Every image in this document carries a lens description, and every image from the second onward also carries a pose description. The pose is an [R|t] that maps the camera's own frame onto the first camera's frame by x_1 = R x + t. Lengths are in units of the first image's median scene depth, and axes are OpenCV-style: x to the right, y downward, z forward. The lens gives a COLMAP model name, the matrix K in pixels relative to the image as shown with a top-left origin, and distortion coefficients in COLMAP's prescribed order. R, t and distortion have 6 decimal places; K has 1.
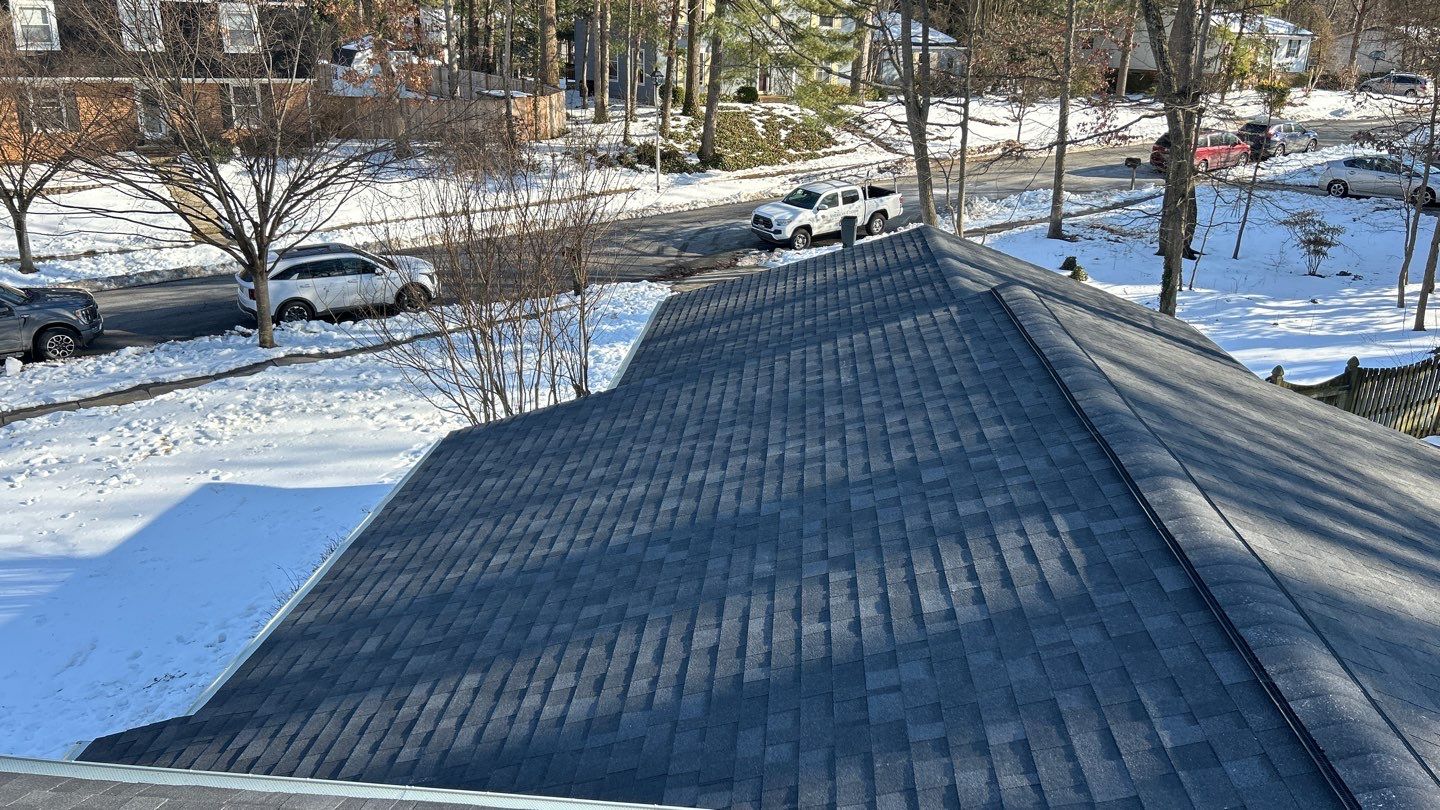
lens RADIAL K [[1072.1, 0, 731.6], [0, 1072.1, 397.7], [0, 0, 1]] dist [0.073827, -0.089606]
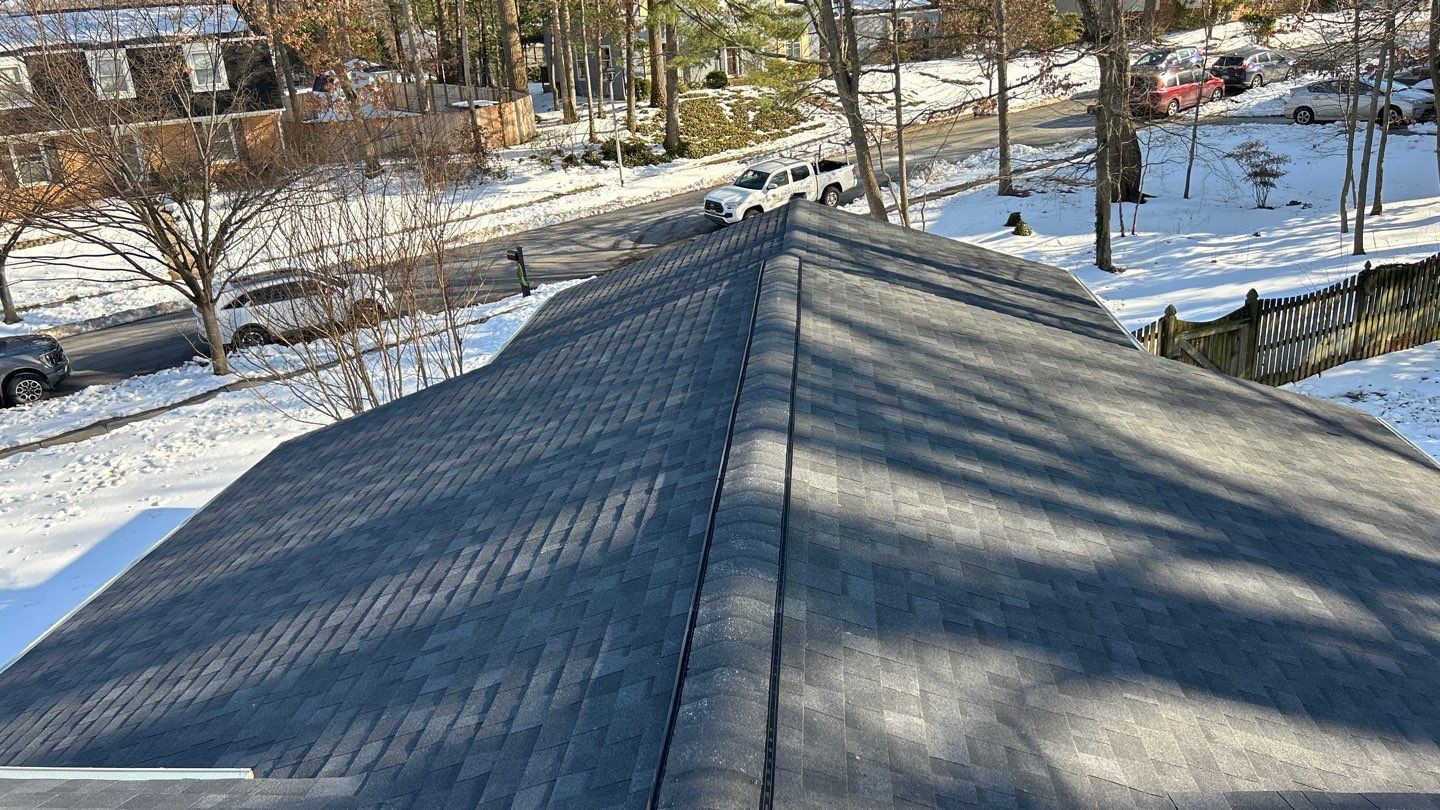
lens RADIAL K [[1072.1, 0, 711.6], [0, 1072.1, 400.0], [0, 0, 1]] dist [0.073827, -0.089606]
pose [[0.994730, -0.086156, -0.055577, 0.095483], [0.086943, 0.996142, 0.011902, 0.006376], [0.054337, -0.016671, 0.998383, -0.011396]]
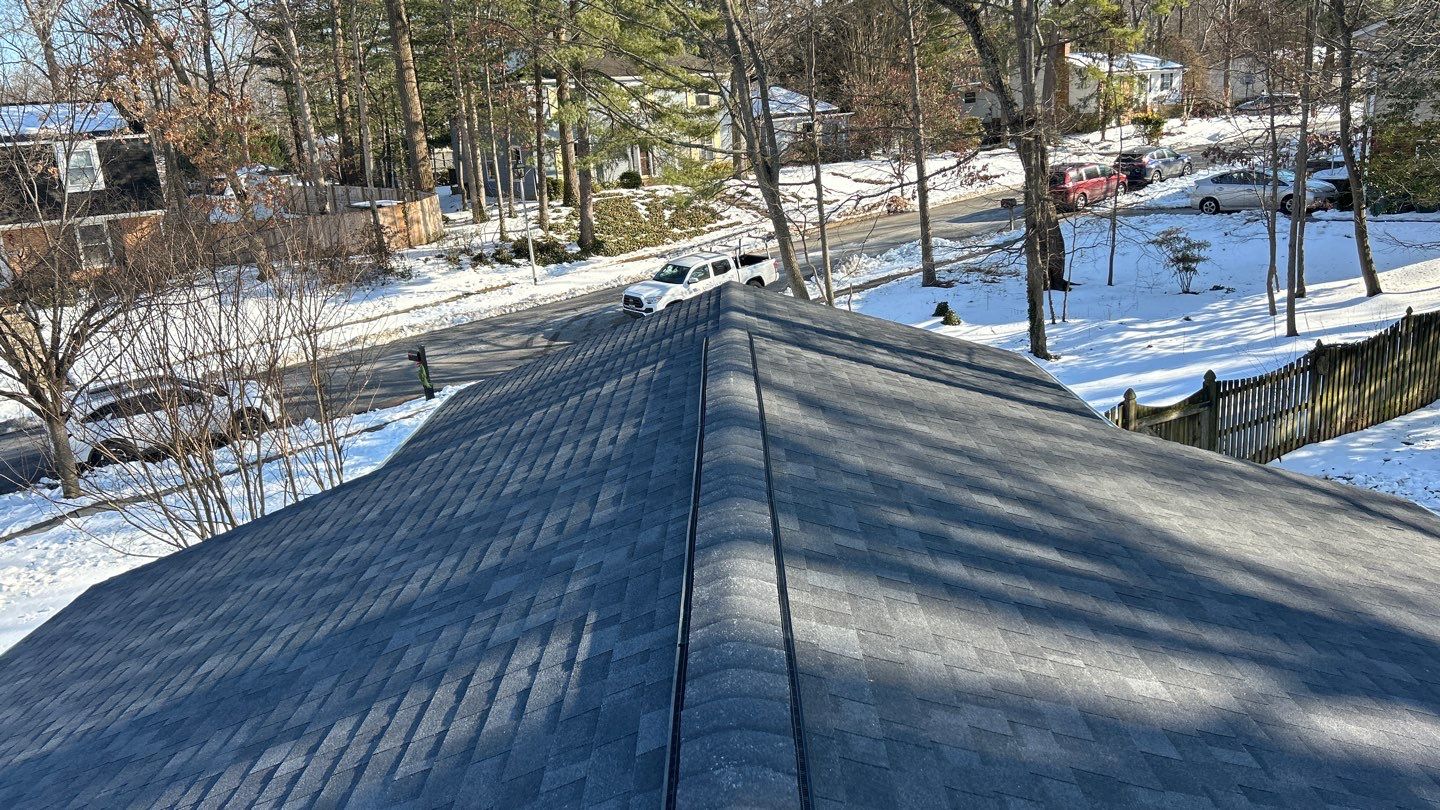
lens RADIAL K [[1072.1, 0, 731.5], [0, 1072.1, 397.5], [0, 0, 1]] dist [0.073827, -0.089606]
pose [[0.992096, -0.116120, 0.047566, 0.087062], [0.119457, 0.990030, -0.074642, 0.004500], [-0.038425, 0.079734, 0.996075, 0.065659]]
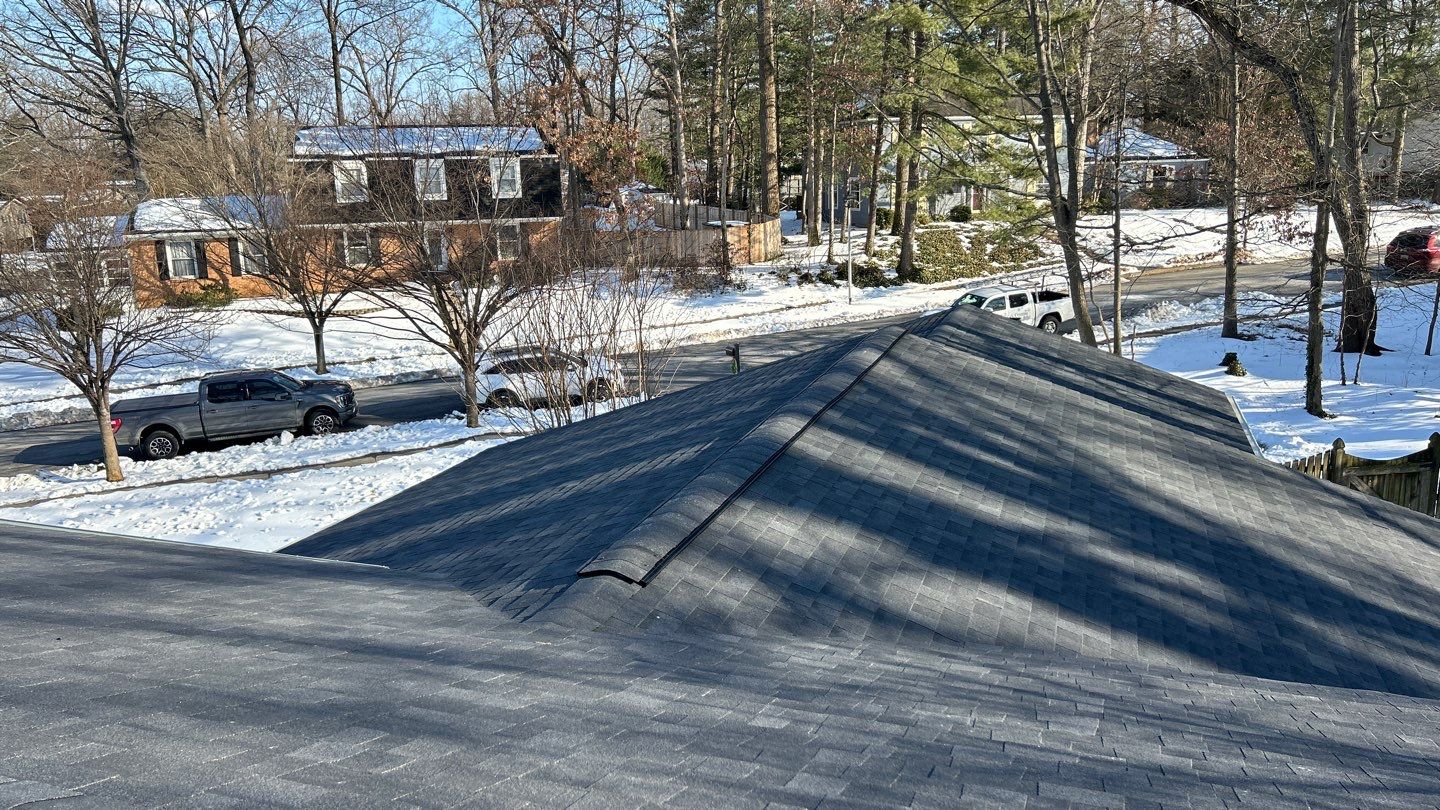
lens RADIAL K [[1072.1, 0, 707.8], [0, 1072.1, 399.3], [0, 0, 1]] dist [0.073827, -0.089606]
pose [[0.961714, 0.004108, -0.274025, 0.157290], [-0.036139, 0.993057, -0.111945, 0.048409], [0.271663, 0.117562, 0.955185, -0.082403]]
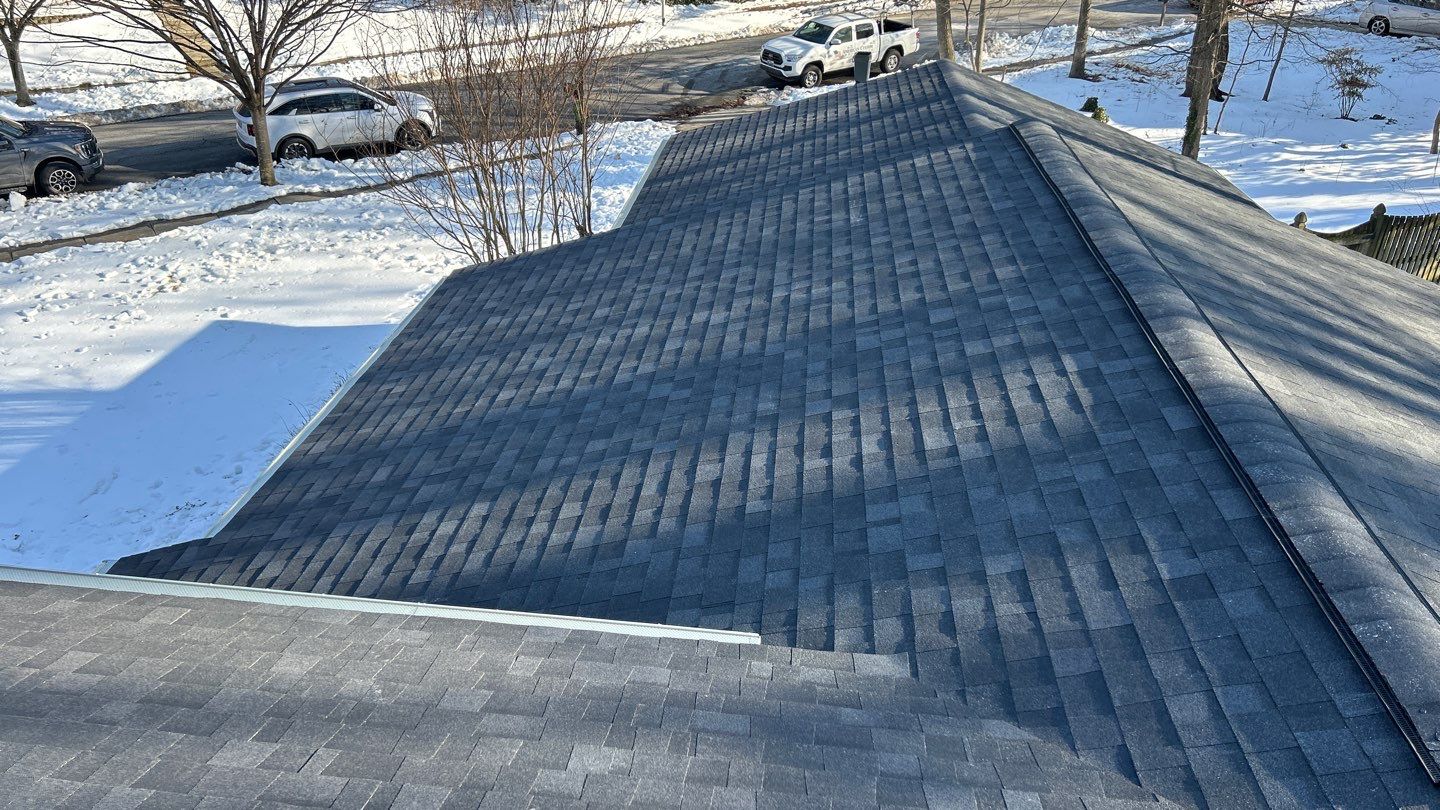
lens RADIAL K [[1072.1, 0, 711.5], [0, 1072.1, 398.5], [0, 0, 1]] dist [0.073827, -0.089606]
pose [[0.999675, 0.013711, -0.021482, -0.000170], [-0.010547, 0.989948, 0.141037, 0.002776], [0.023200, -0.140764, 0.989771, 0.002265]]
